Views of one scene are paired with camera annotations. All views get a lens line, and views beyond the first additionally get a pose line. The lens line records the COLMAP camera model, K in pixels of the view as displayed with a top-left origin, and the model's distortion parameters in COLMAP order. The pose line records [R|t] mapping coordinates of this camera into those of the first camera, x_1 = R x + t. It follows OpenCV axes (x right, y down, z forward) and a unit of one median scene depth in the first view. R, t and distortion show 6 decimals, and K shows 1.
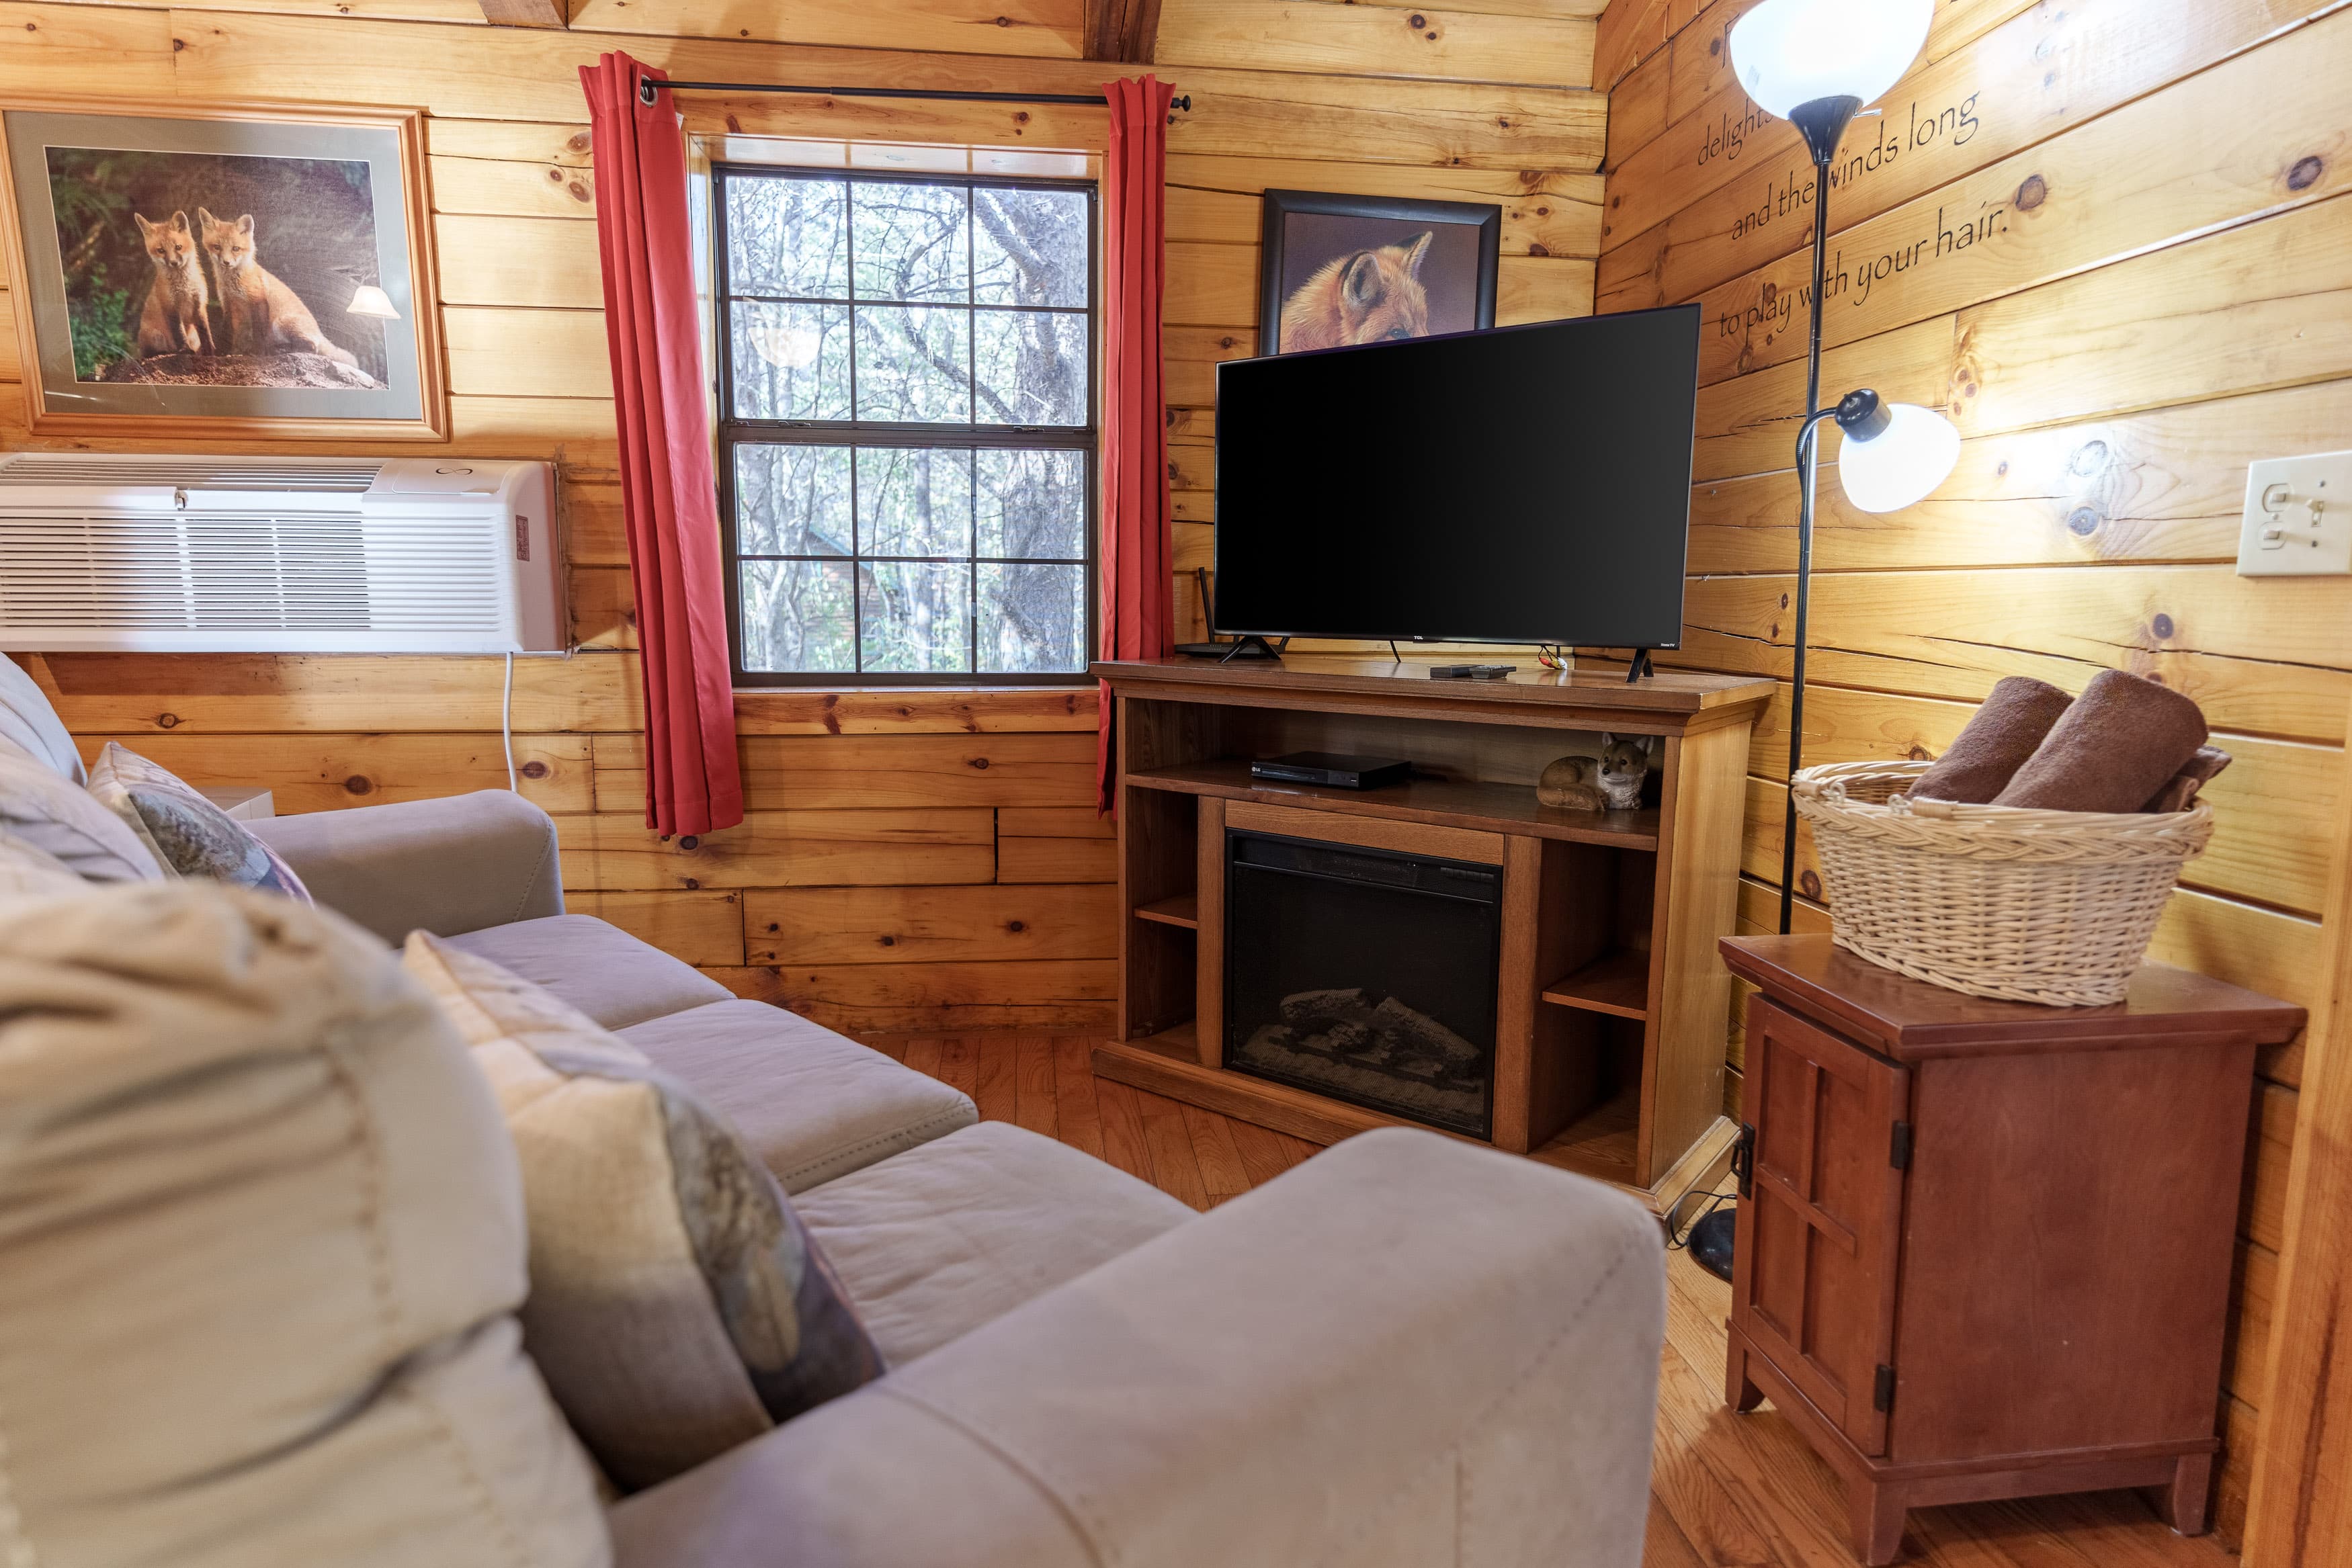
lens RADIAL K [[1298.0, 0, 1165.9], [0, 1298.0, 785.5], [0, 0, 1]] dist [0.003566, 0.000334]
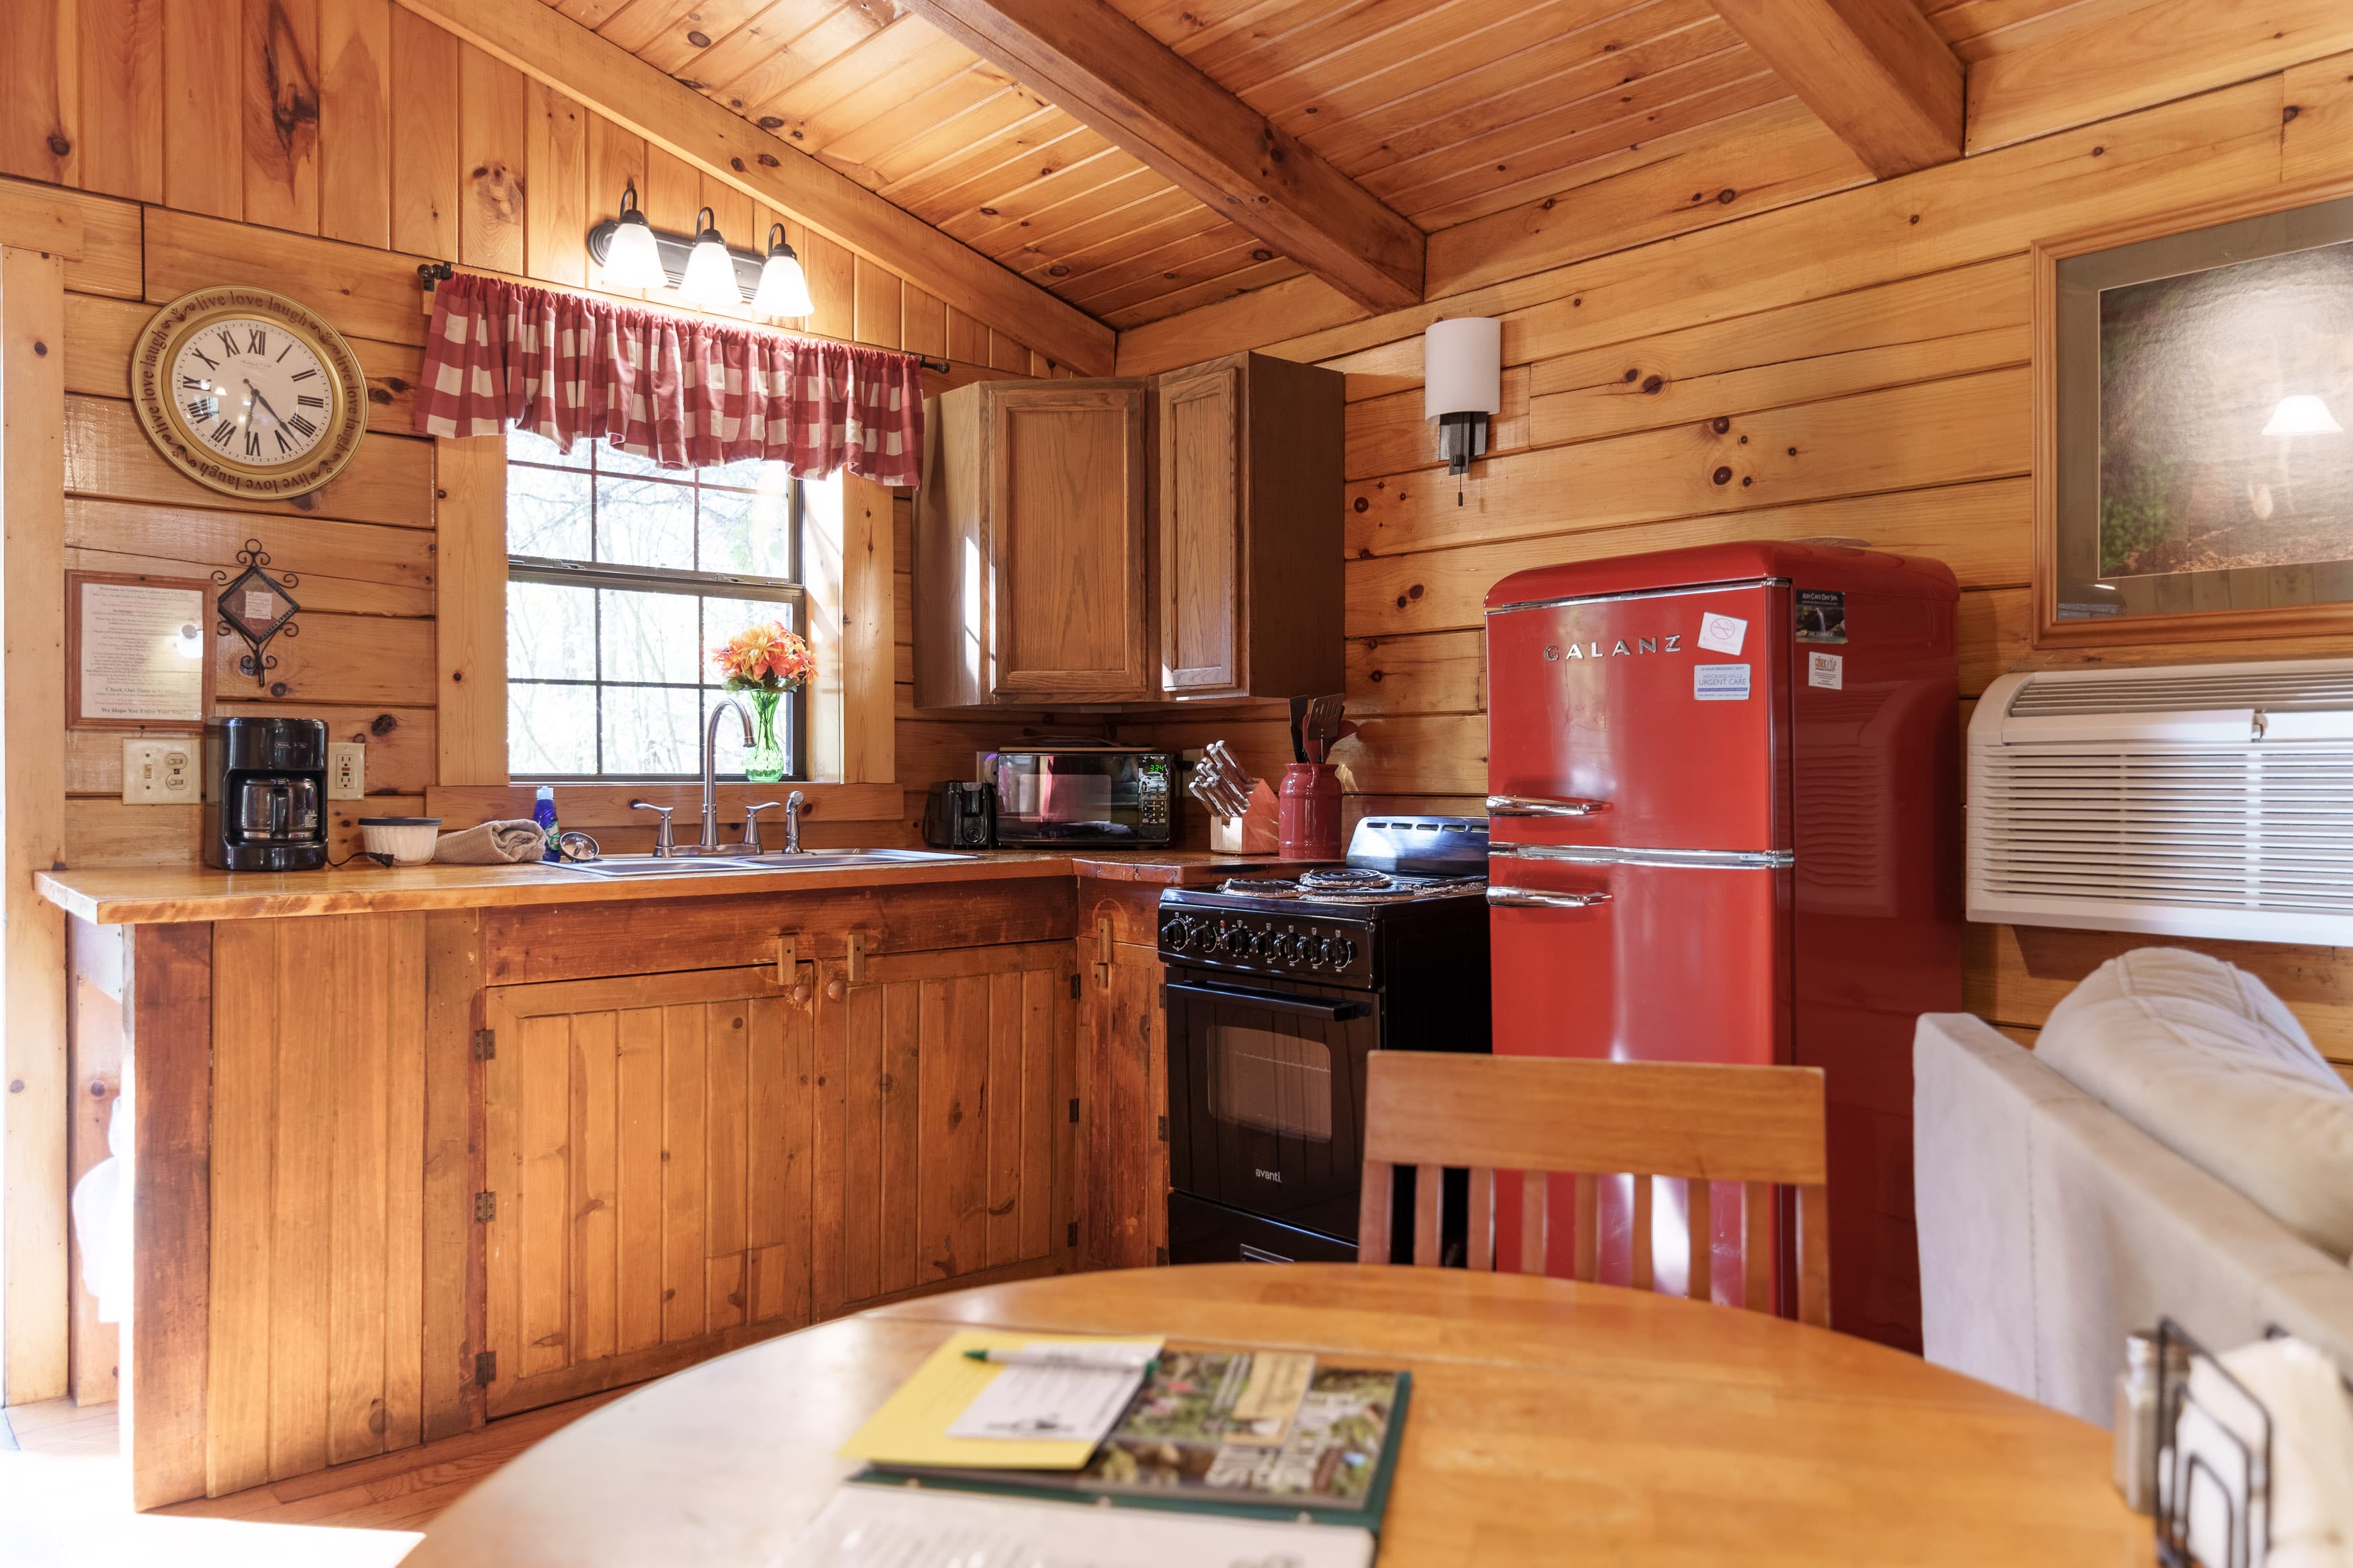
lens RADIAL K [[1607.4, 0, 1125.8], [0, 1607.4, 791.6], [0, 0, 1]] dist [-0.000426, -0.000490]
pose [[0.562035, 0.009495, -0.827059, -0.367117], [-0.120097, 0.990274, -0.070244, -0.047644], [0.818348, 0.138807, 0.557709, 0.012391]]
